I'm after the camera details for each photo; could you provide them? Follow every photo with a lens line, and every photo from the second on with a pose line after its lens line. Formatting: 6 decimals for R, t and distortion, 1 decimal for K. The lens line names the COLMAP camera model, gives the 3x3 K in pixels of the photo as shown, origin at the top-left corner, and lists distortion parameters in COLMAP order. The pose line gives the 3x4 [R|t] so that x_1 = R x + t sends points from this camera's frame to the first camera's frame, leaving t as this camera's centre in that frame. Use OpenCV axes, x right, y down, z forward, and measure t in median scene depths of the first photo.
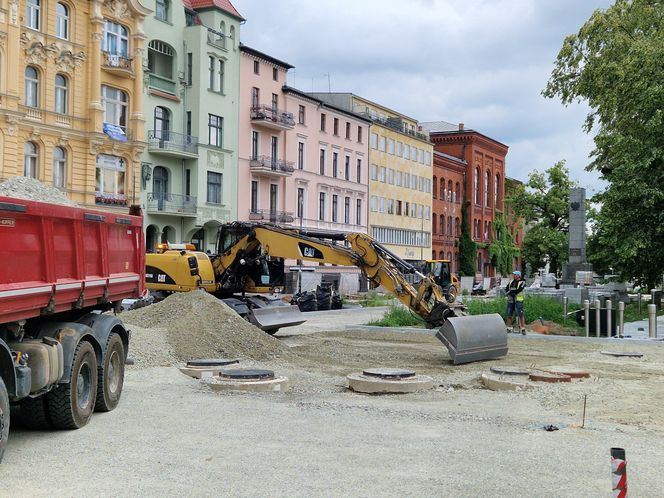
lens RADIAL K [[927.1, 0, 359.1], [0, 927.1, 262.0], [0, 0, 1]] dist [0.032763, -0.013137]
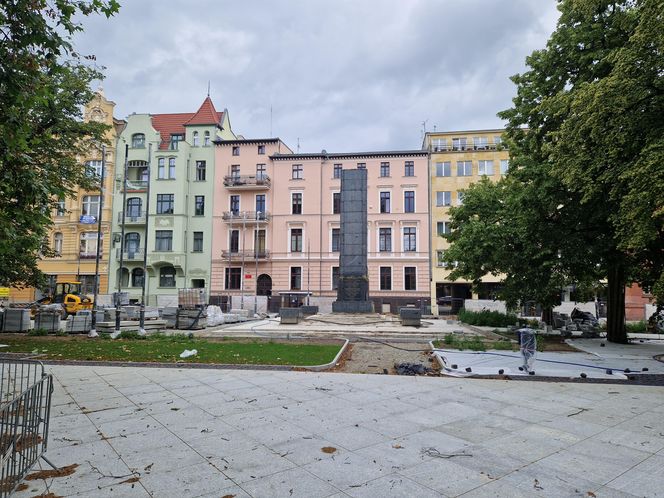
lens RADIAL K [[442.1, 0, 317.6], [0, 442.1, 257.9], [0, 0, 1]] dist [0.048201, -0.037300]
pose [[0.314857, -0.102387, -0.943601, 0.550635], [0.008919, 0.994440, -0.104928, 0.025702], [0.949097, 0.024621, 0.314019, 0.903373]]
